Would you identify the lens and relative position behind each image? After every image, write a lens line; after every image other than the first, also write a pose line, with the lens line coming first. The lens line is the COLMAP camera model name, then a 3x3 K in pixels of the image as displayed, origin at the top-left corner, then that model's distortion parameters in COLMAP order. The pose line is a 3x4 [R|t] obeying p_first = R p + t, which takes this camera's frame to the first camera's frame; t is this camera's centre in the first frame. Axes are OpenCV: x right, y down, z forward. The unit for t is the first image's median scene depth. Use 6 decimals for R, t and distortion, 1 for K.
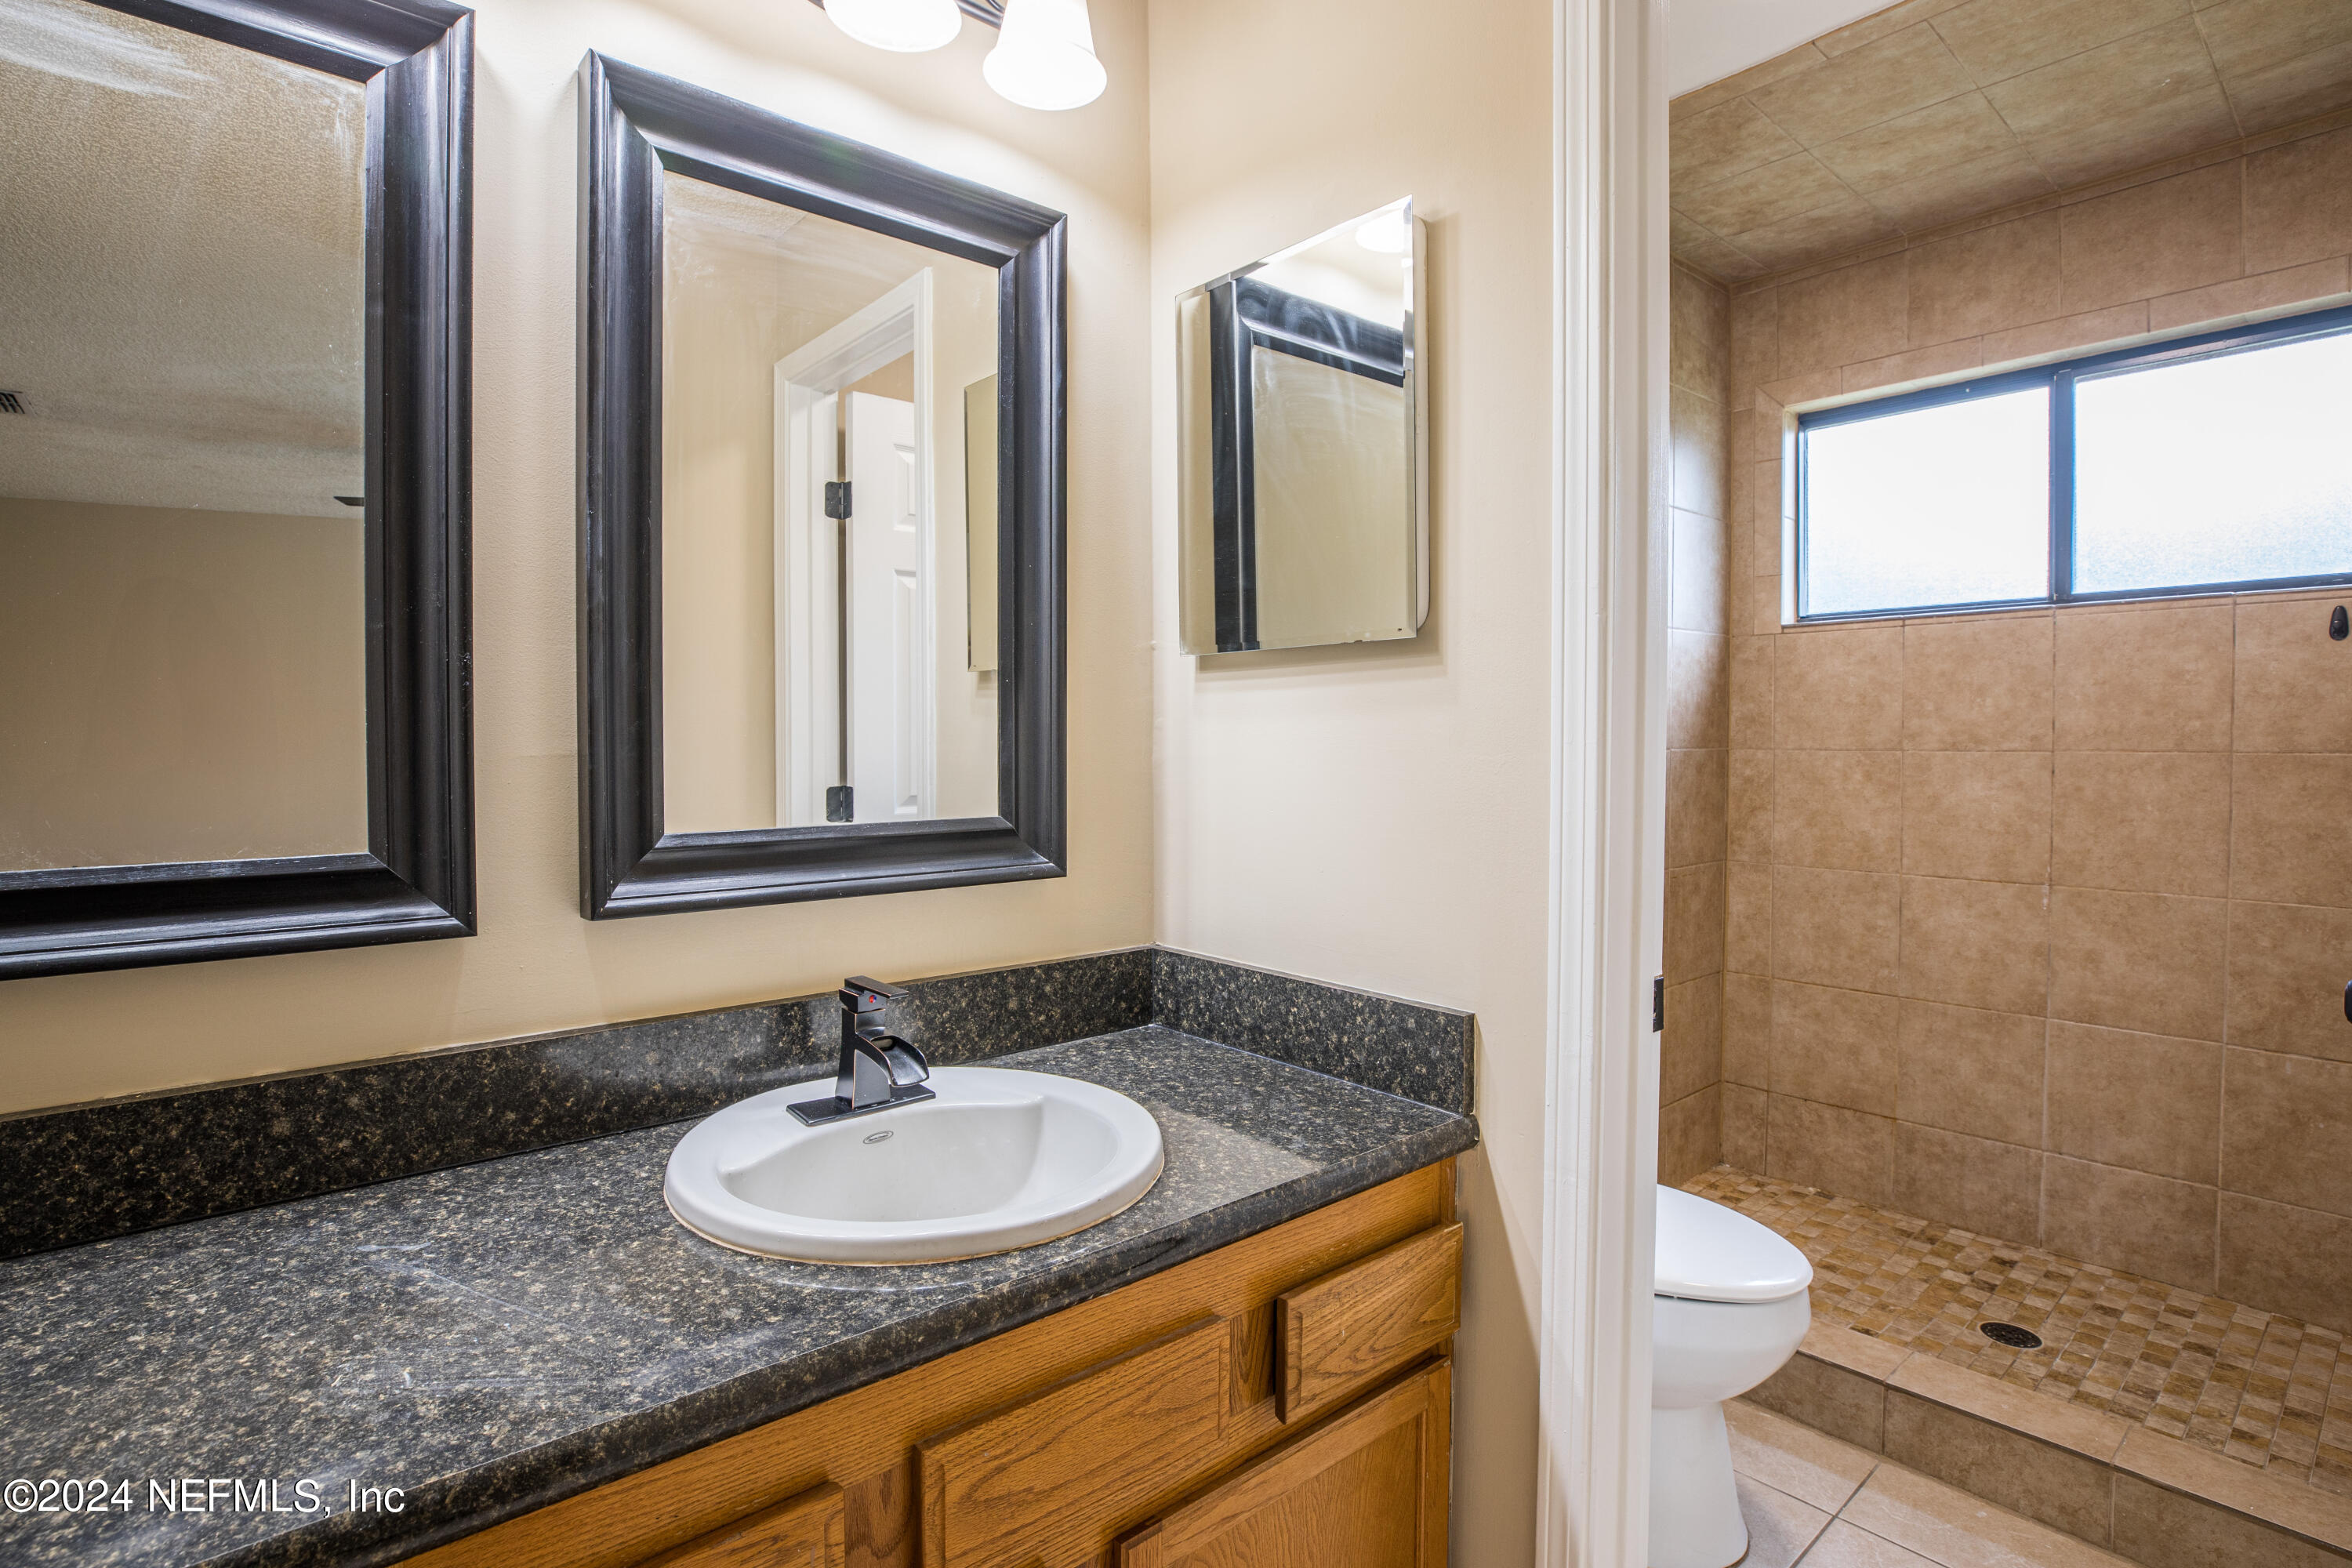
lens RADIAL K [[1164.7, 0, 1171.7], [0, 1164.7, 724.7], [0, 0, 1]] dist [-0.046208, 0.011641]
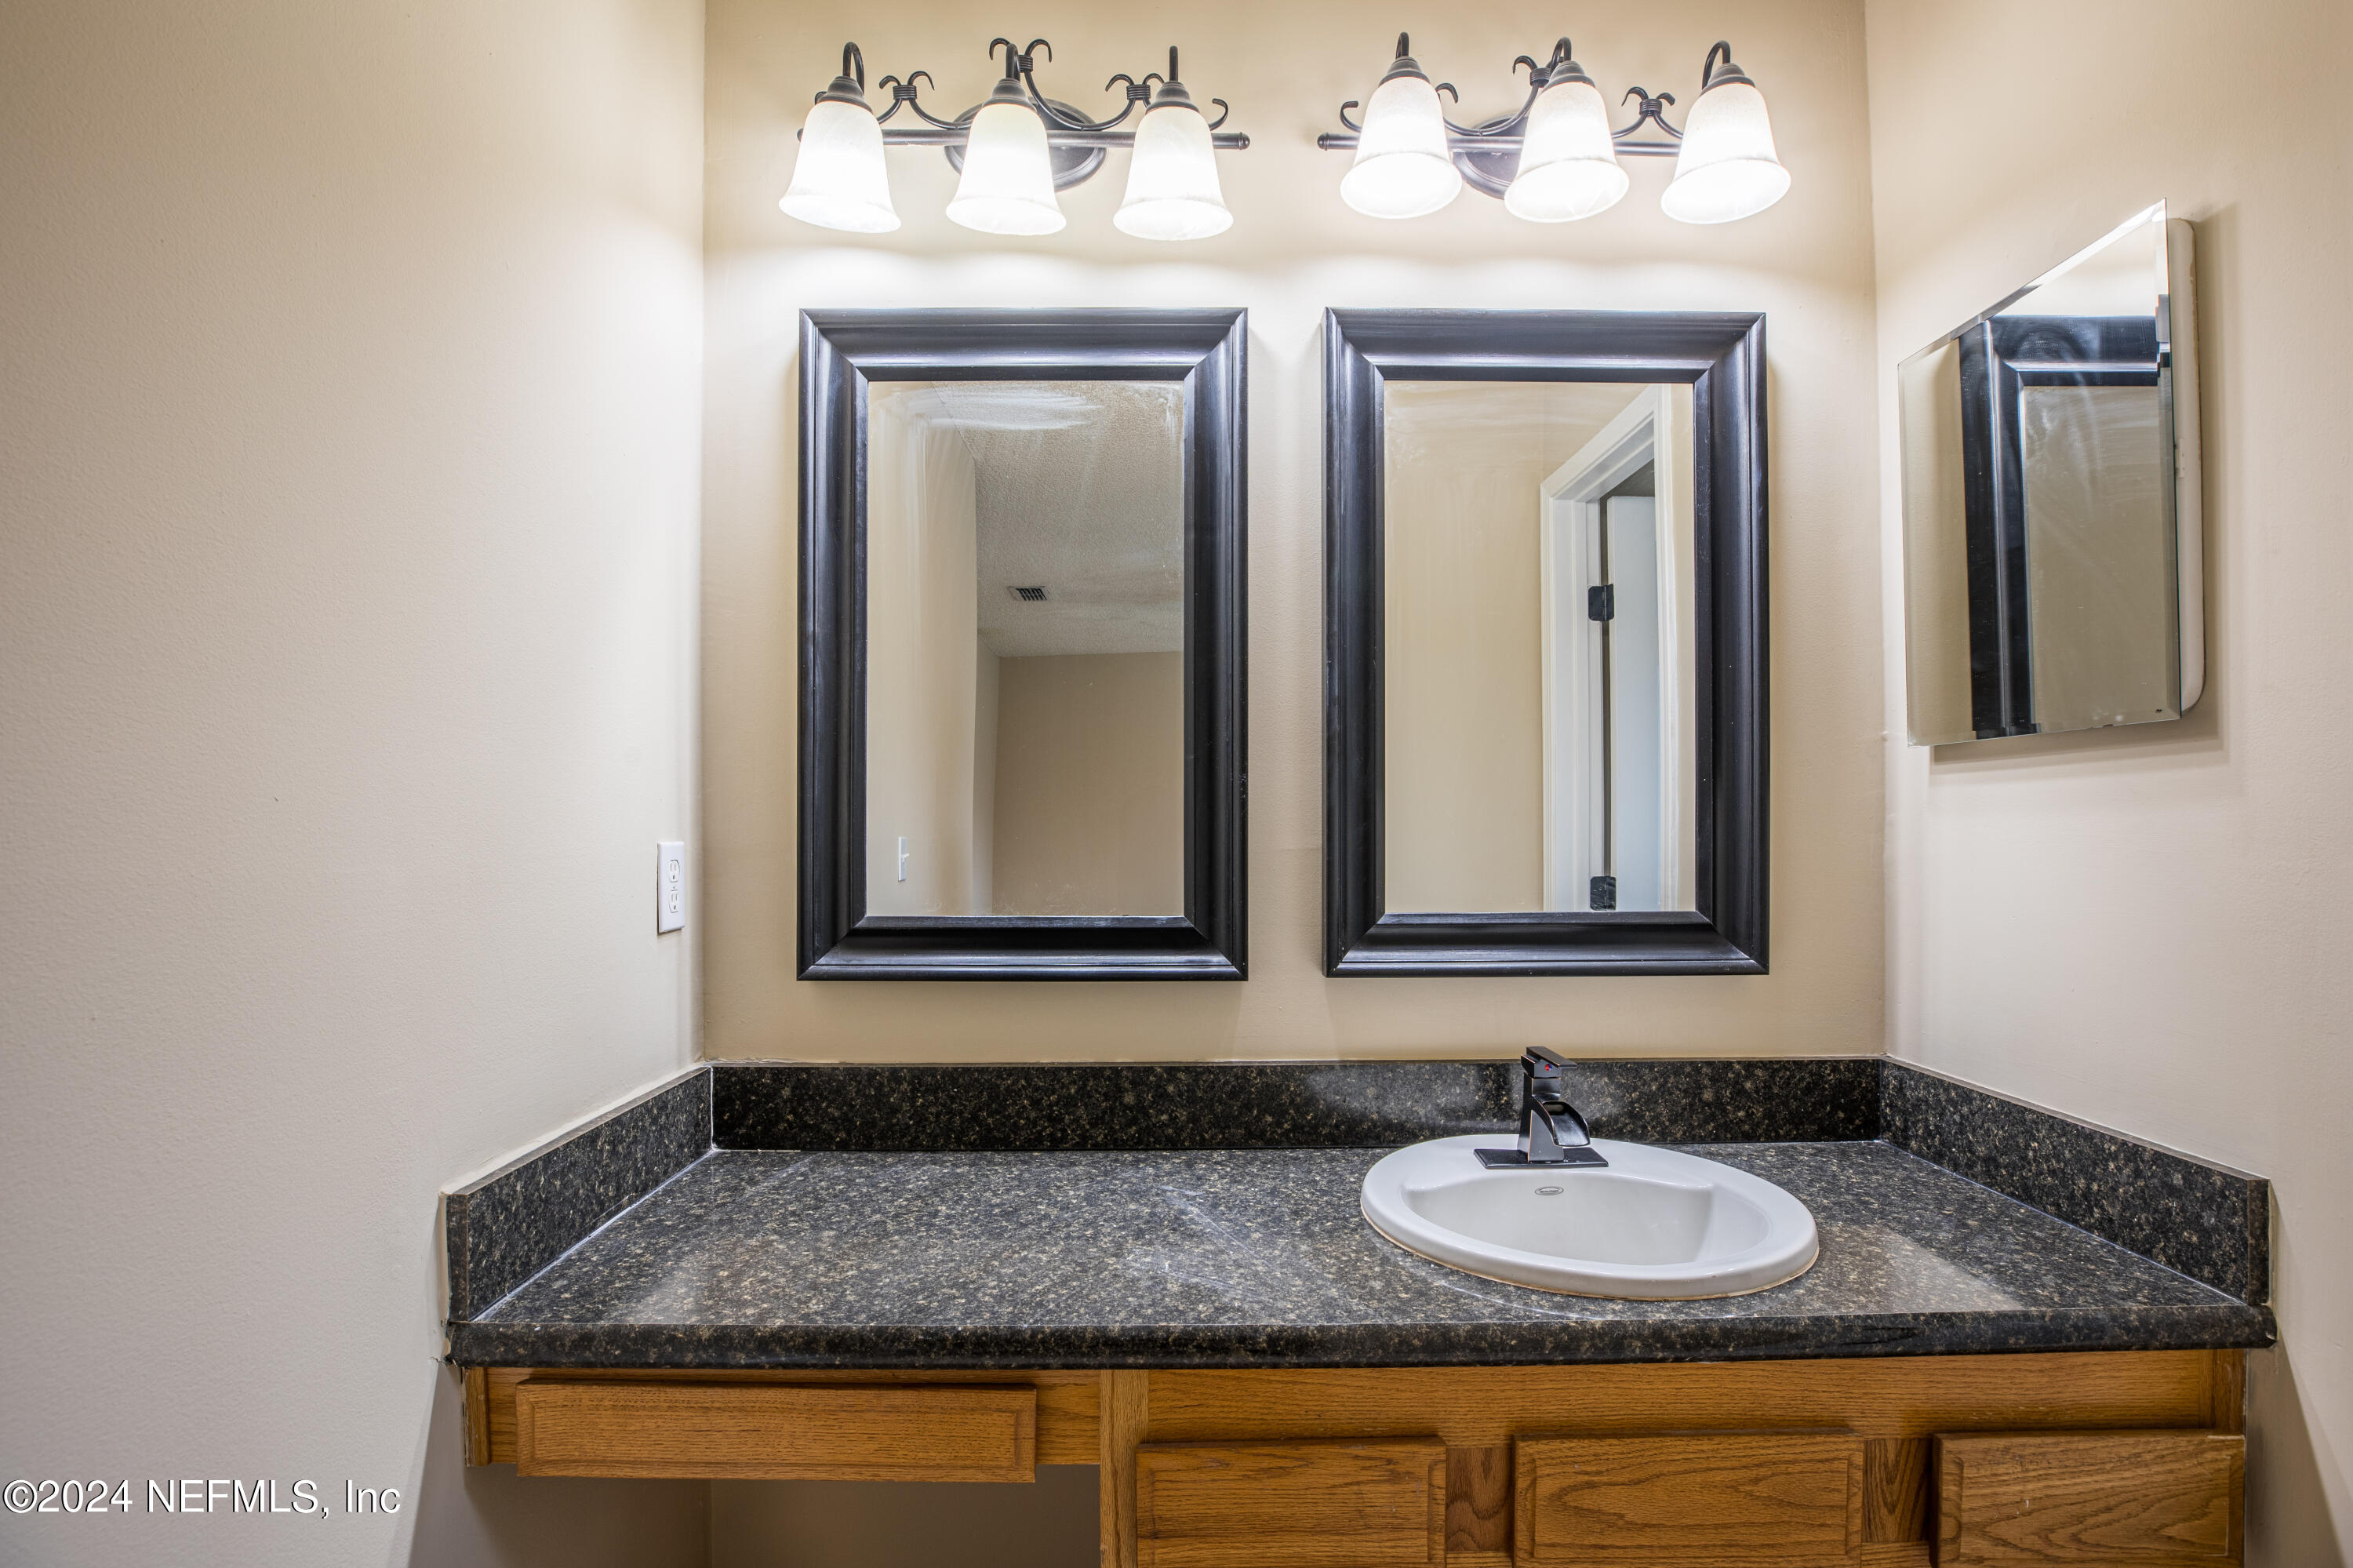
lens RADIAL K [[1165.2, 0, 1172.2], [0, 1165.2, 724.7], [0, 0, 1]] dist [-0.046208, 0.011641]
pose [[0.765091, -0.053138, -0.641726, 0.202680], [0.005865, 0.997123, -0.075575, -0.014740], [0.643896, 0.054058, 0.763201, -0.119073]]
